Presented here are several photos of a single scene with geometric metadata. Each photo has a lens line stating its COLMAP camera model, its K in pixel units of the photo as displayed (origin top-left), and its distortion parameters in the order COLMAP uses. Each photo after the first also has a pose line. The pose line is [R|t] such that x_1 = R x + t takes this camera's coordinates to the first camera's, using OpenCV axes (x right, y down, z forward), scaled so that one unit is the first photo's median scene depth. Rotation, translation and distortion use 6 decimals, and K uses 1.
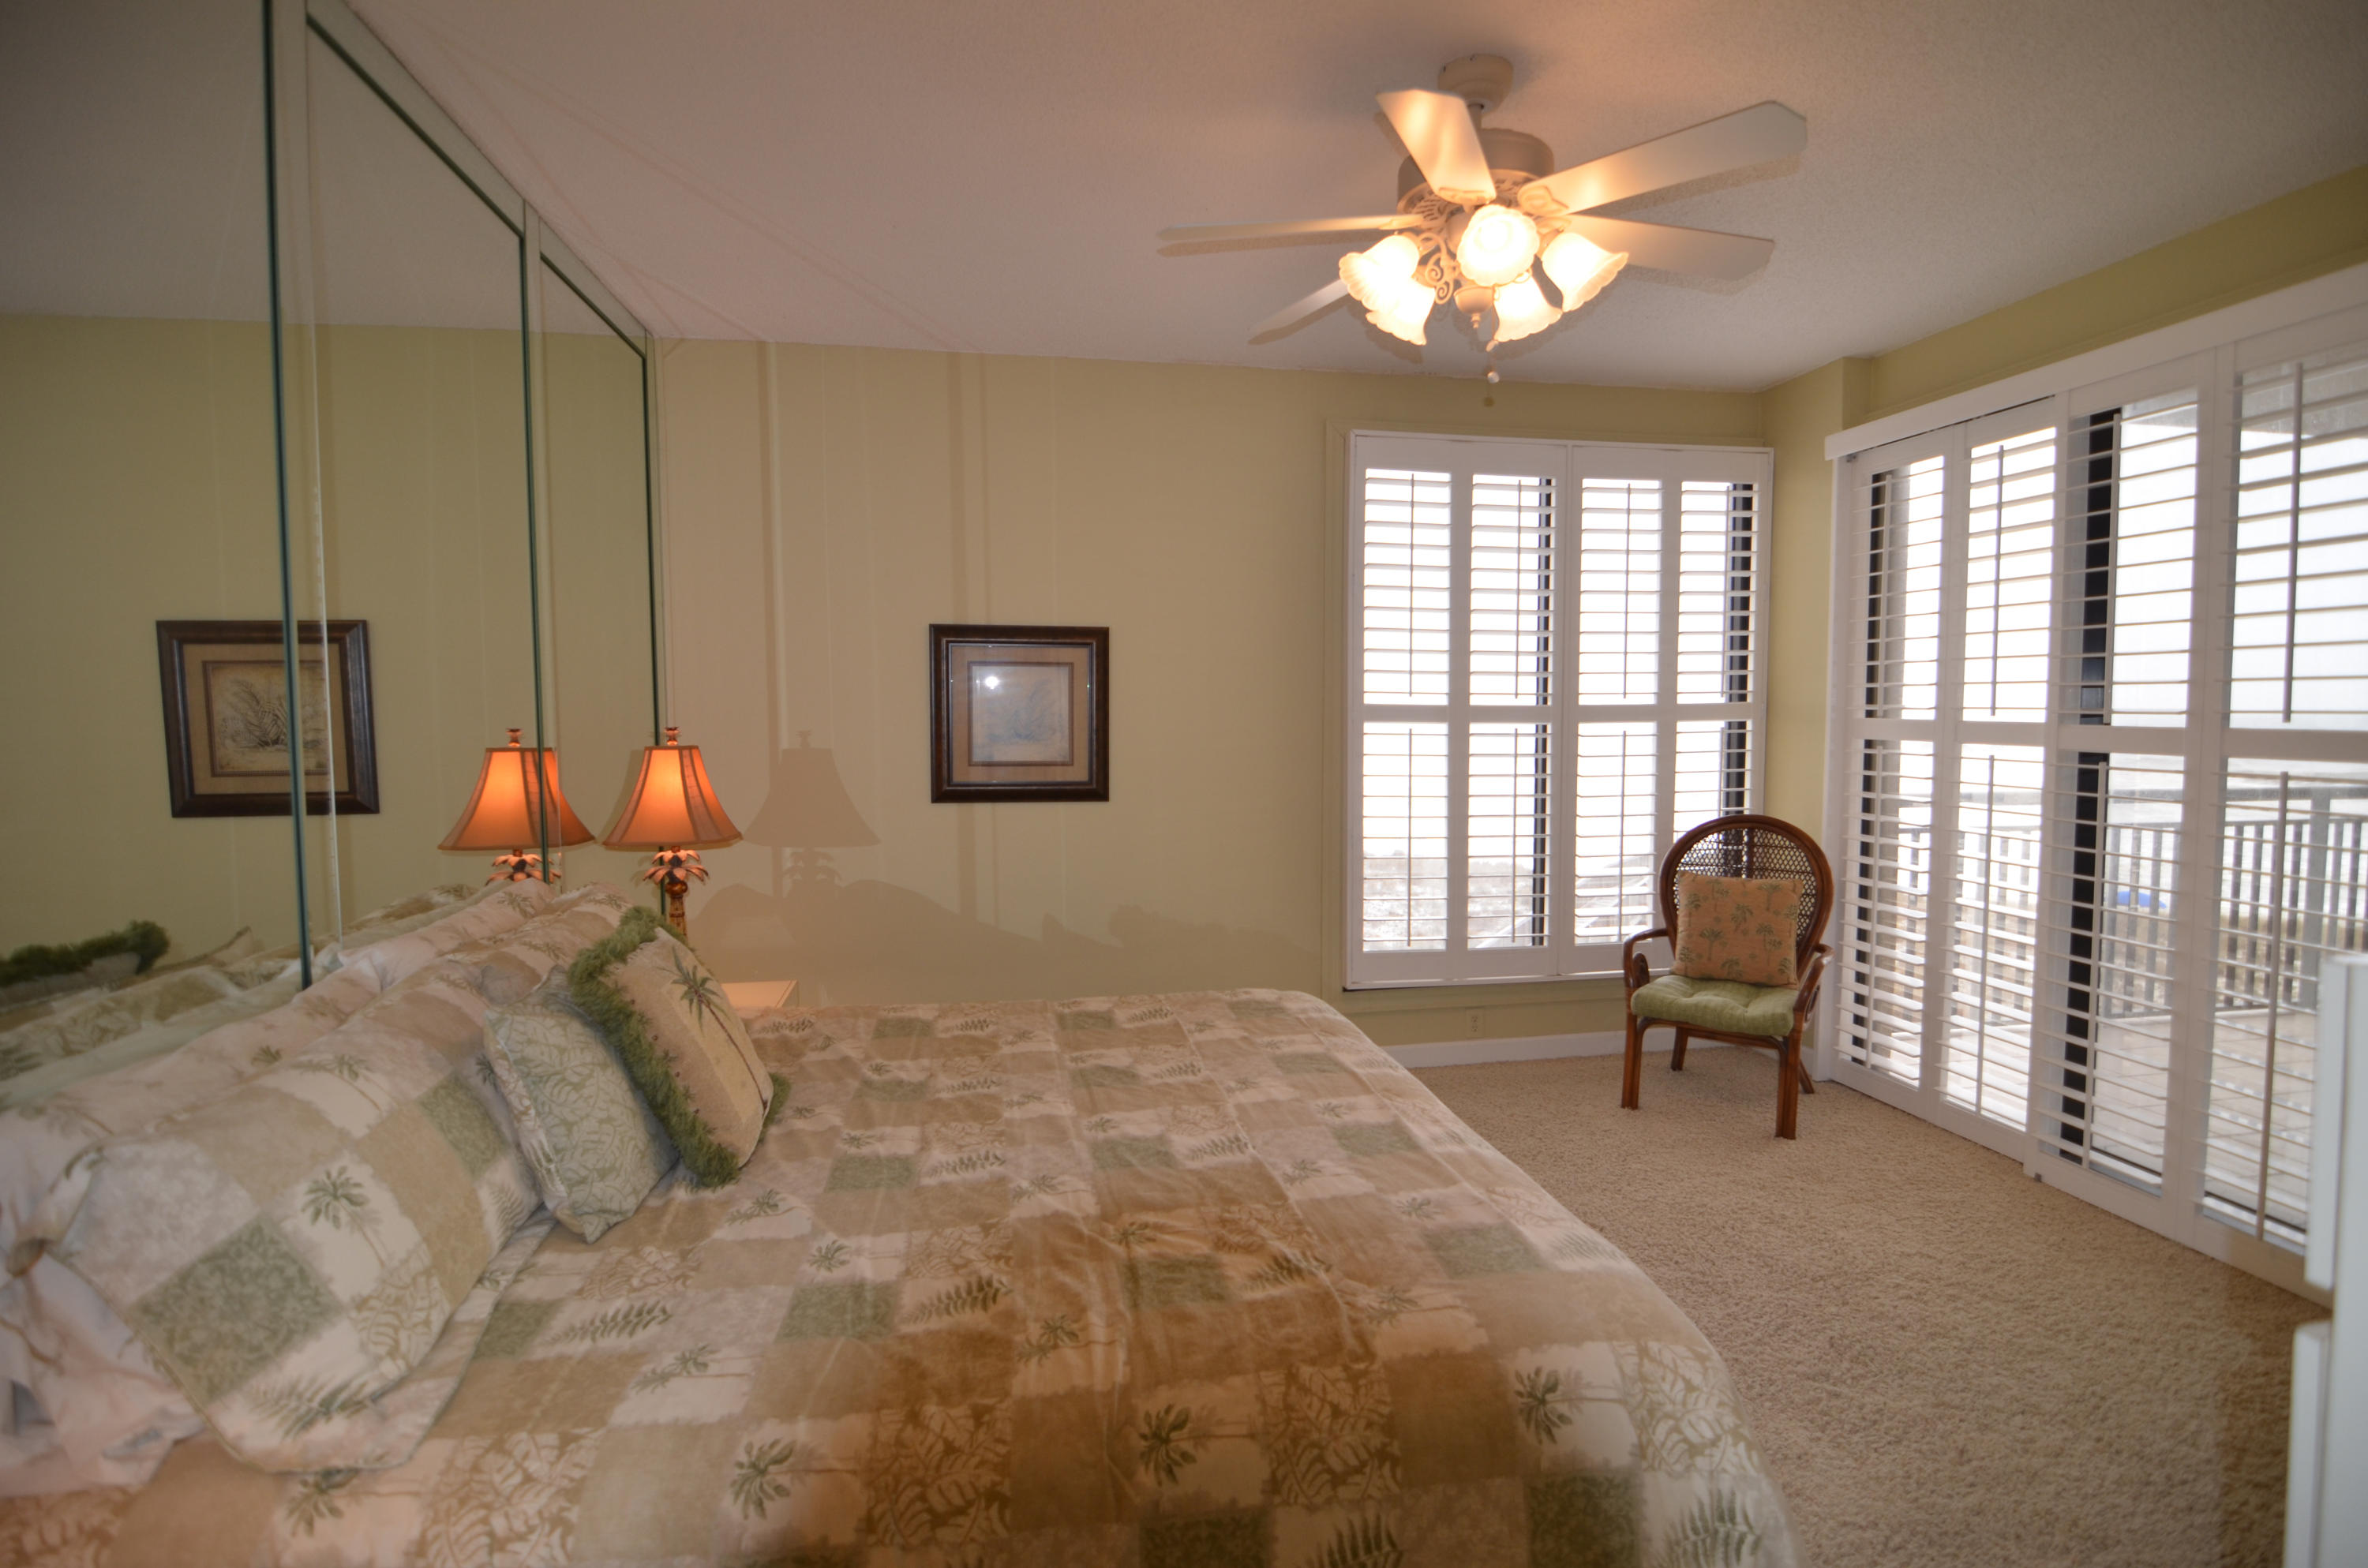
lens RADIAL K [[1128.9, 0, 1197.7], [0, 1128.9, 784.6], [0, 0, 1]] dist [-0.005380, -0.010409]
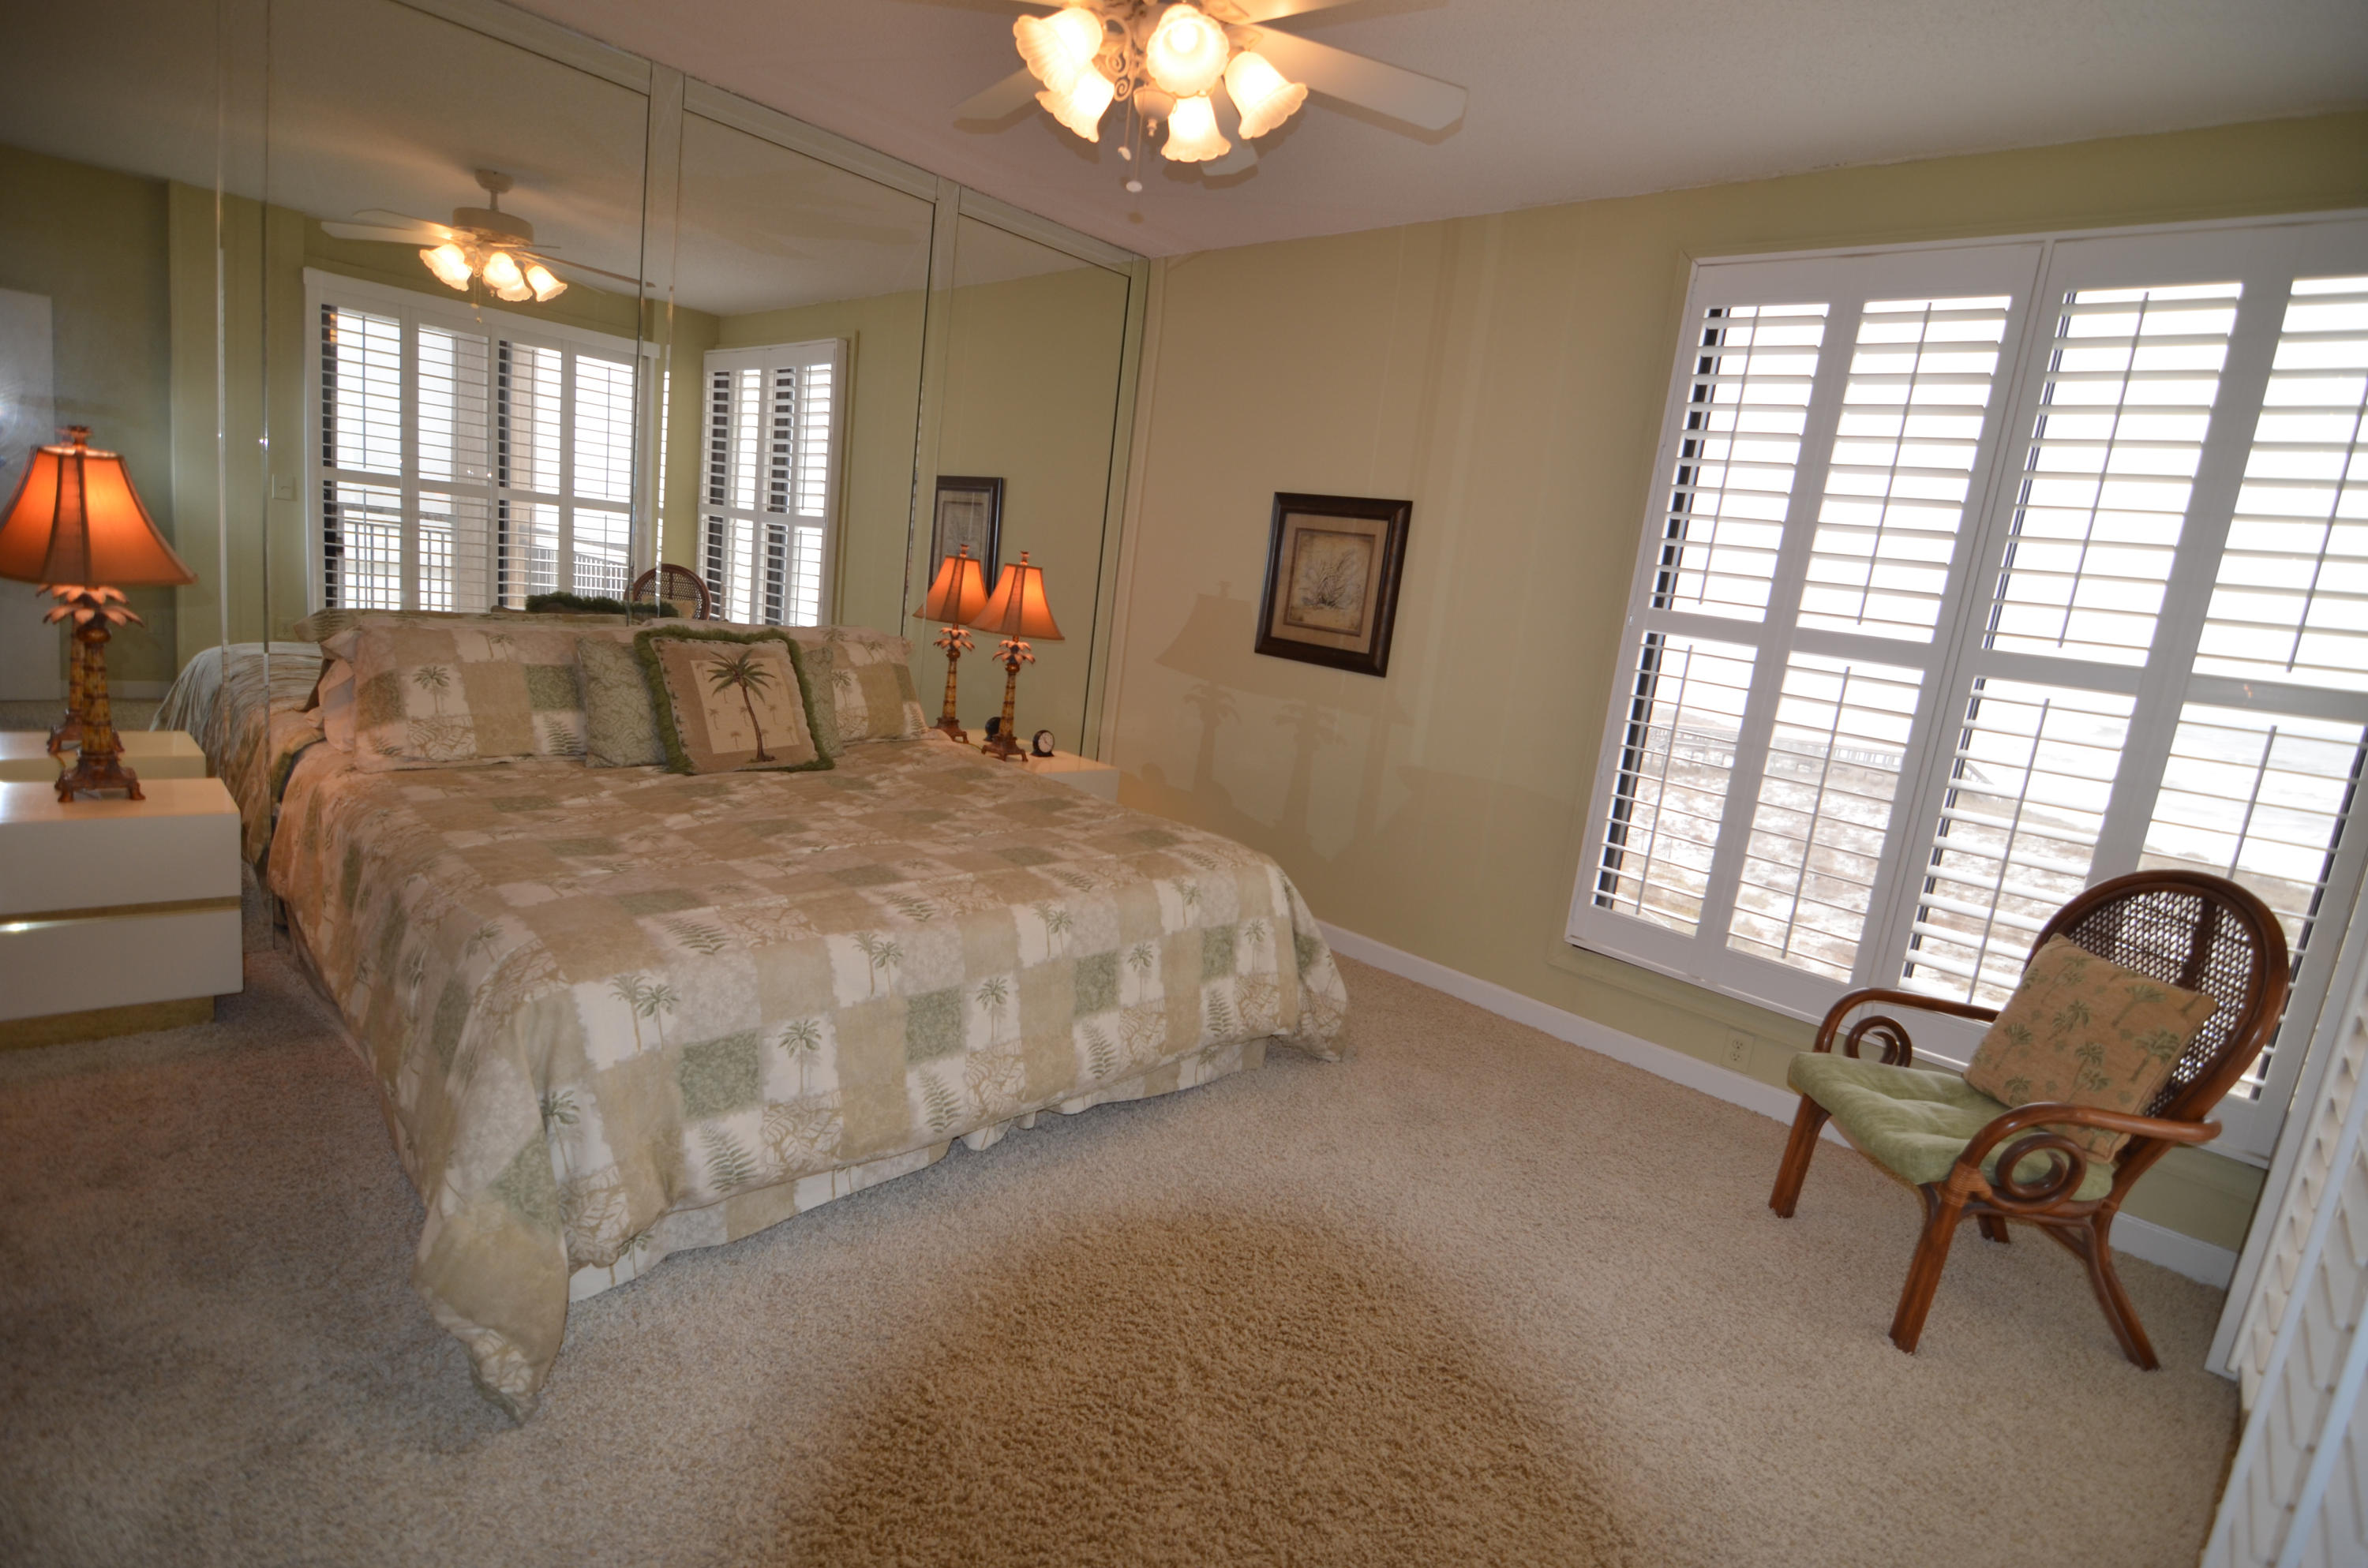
lens RADIAL K [[1128.9, 0, 1197.7], [0, 1128.9, 784.6], [0, 0, 1]] dist [-0.005380, -0.010409]
pose [[0.579772, 0.223267, -0.783592, 0.643772], [-0.170092, 0.973700, 0.151584, -0.016115], [0.796827, 0.045398, 0.602500, 0.264918]]
